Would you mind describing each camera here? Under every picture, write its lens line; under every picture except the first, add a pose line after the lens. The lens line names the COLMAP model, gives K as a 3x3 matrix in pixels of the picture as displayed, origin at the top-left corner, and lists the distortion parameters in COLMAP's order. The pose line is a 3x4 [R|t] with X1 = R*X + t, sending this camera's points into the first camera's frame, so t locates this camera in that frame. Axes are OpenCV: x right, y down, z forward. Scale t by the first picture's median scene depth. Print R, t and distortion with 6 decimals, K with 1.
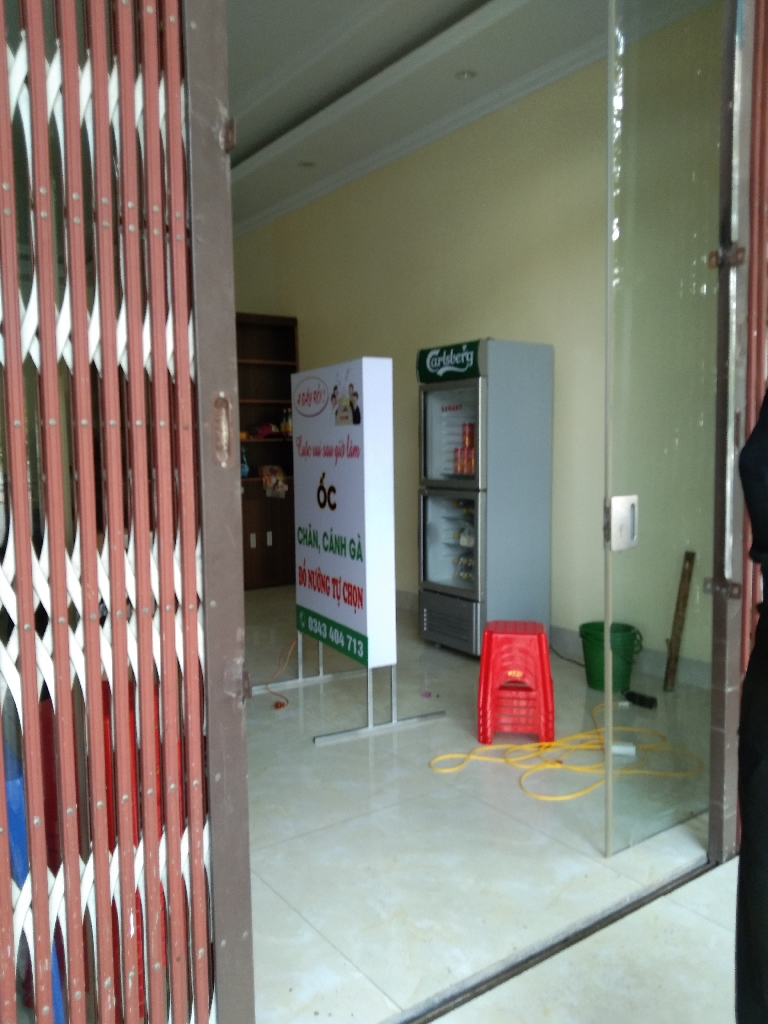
lens RADIAL K [[814.7, 0, 384.0], [0, 814.7, 512.0], [0, 0, 1]] dist [0.005226, 0.002356]
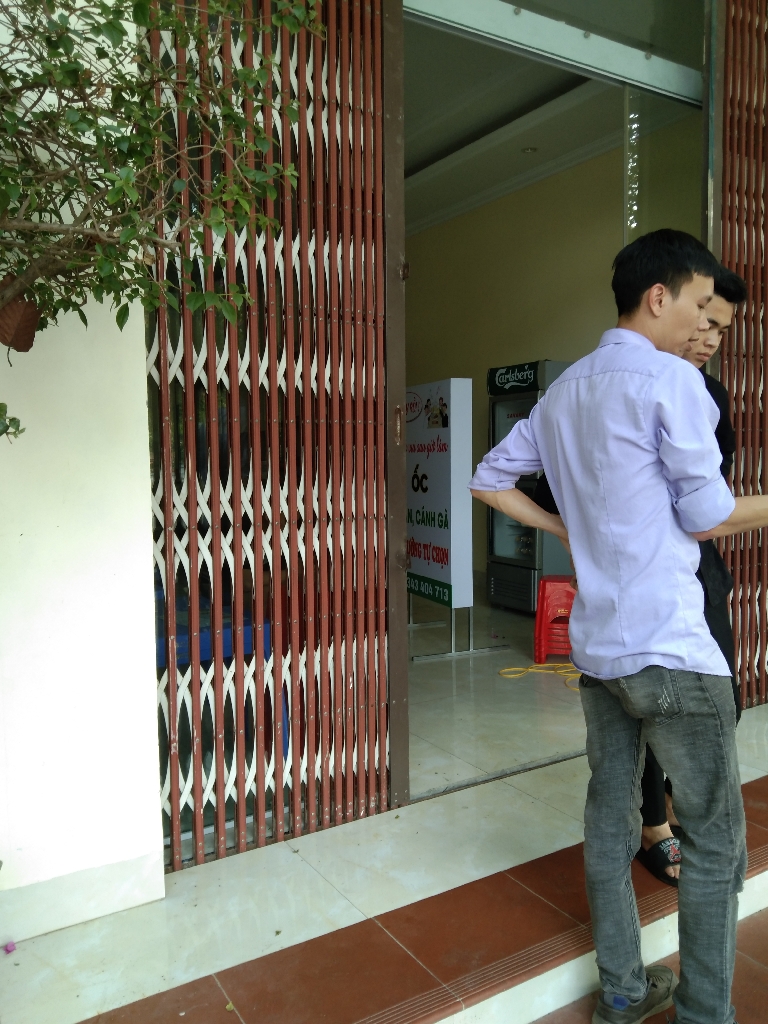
lens RADIAL K [[811.1, 0, 384.0], [0, 811.1, 512.0], [0, 0, 1]] dist [0.062304, 0.000515]
pose [[0.997399, 0.009840, -0.071403, -0.035251], [-0.010568, 0.999896, -0.009827, 0.044164], [0.071299, 0.010556, 0.997399, -0.326261]]
